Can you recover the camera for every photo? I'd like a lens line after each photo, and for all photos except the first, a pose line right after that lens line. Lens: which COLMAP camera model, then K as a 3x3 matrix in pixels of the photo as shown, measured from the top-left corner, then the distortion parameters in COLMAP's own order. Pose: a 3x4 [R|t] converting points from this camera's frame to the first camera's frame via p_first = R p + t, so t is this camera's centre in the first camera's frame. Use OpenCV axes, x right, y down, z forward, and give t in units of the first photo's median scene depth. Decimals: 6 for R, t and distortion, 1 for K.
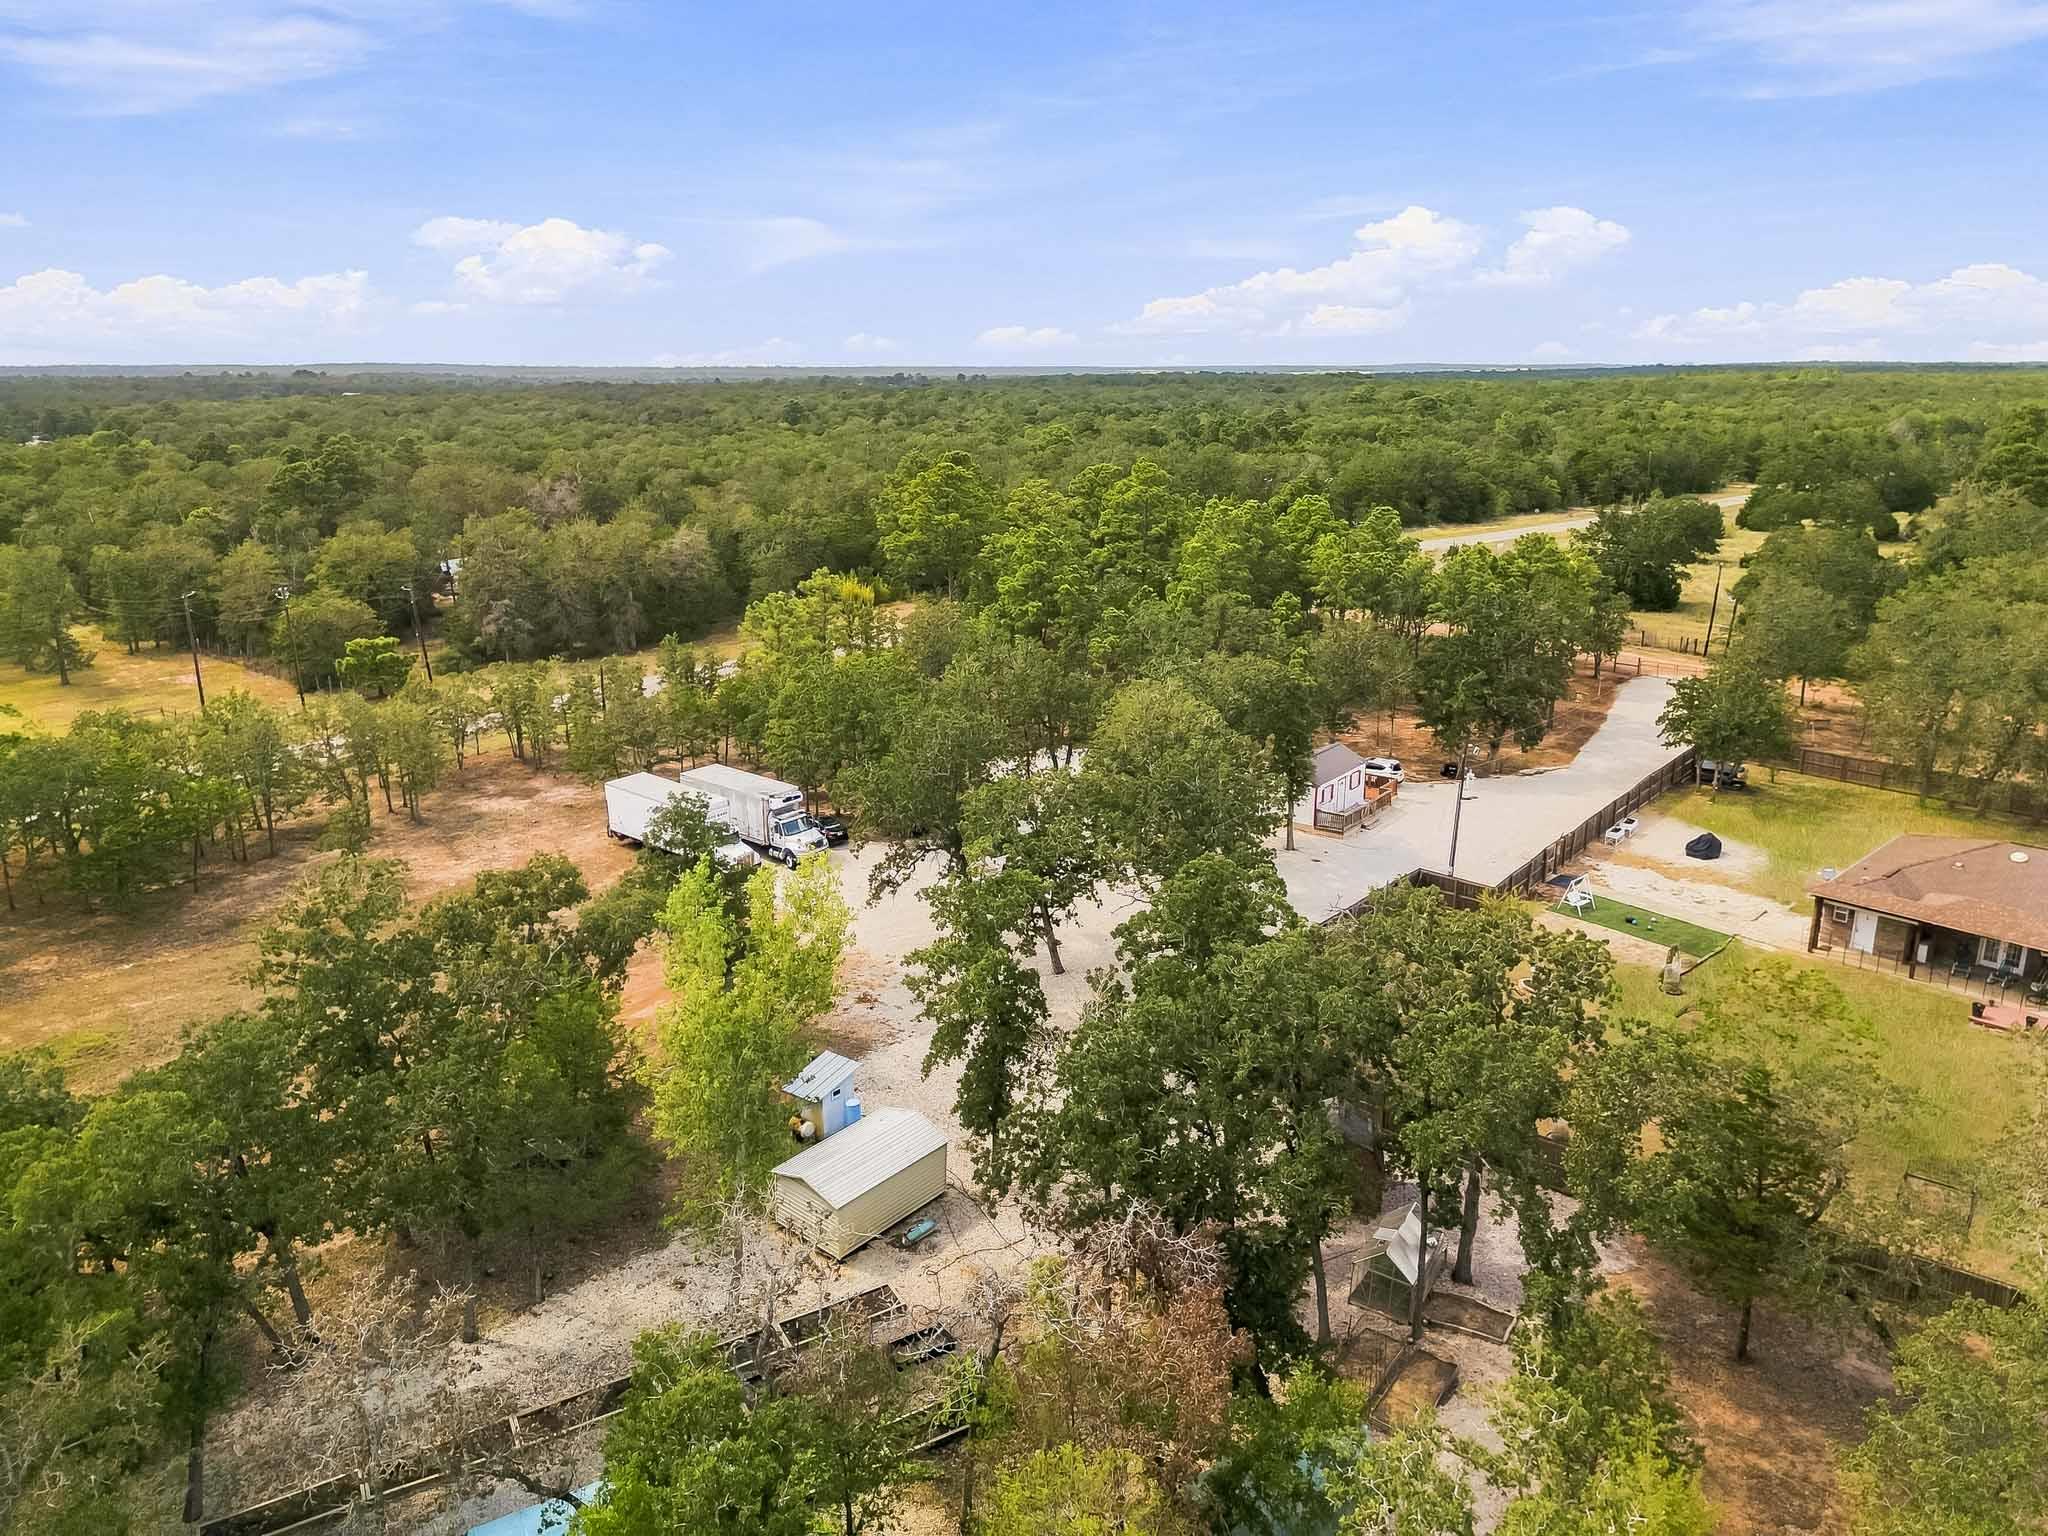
lens RADIAL K [[1442.4, 0, 1024.0], [0, 1442.4, 768.0], [0, 0, 1]] dist [0.079974, -0.060846]
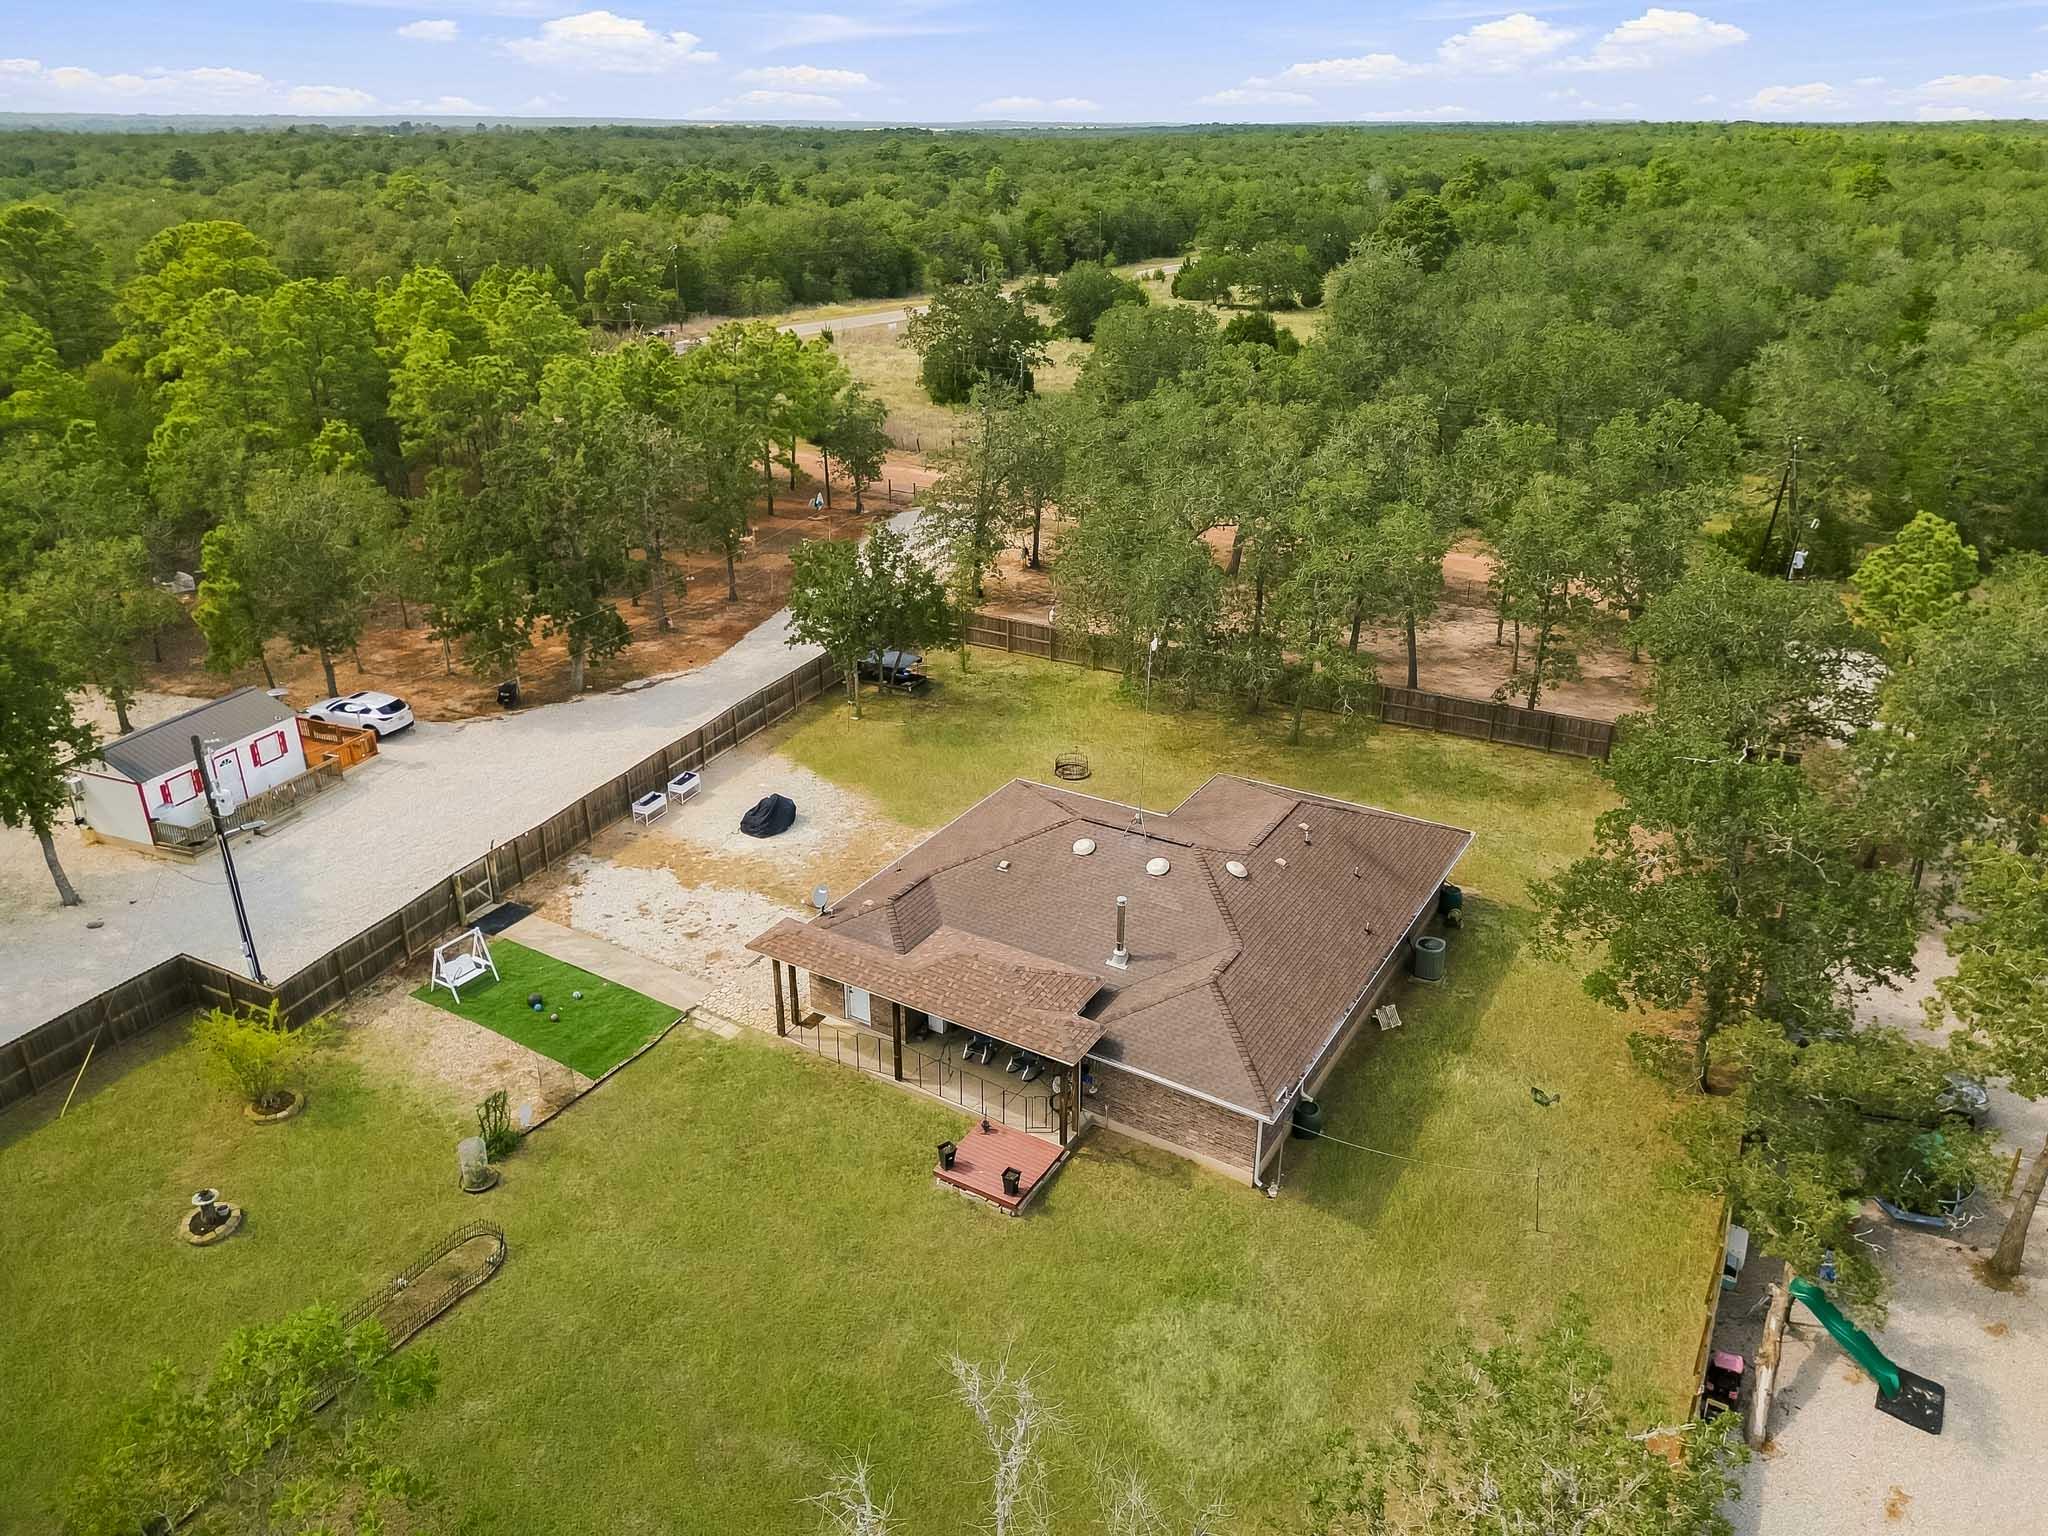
lens RADIAL K [[1442.4, 0, 1024.0], [0, 1442.4, 768.0], [0, 0, 1]] dist [0.079974, -0.060846]
pose [[0.960994, -0.110663, 0.253463, 0.313948], [0.072278, 0.985100, 0.156059, -0.048598], [-0.266956, -0.131652, 0.954674, 0.256546]]
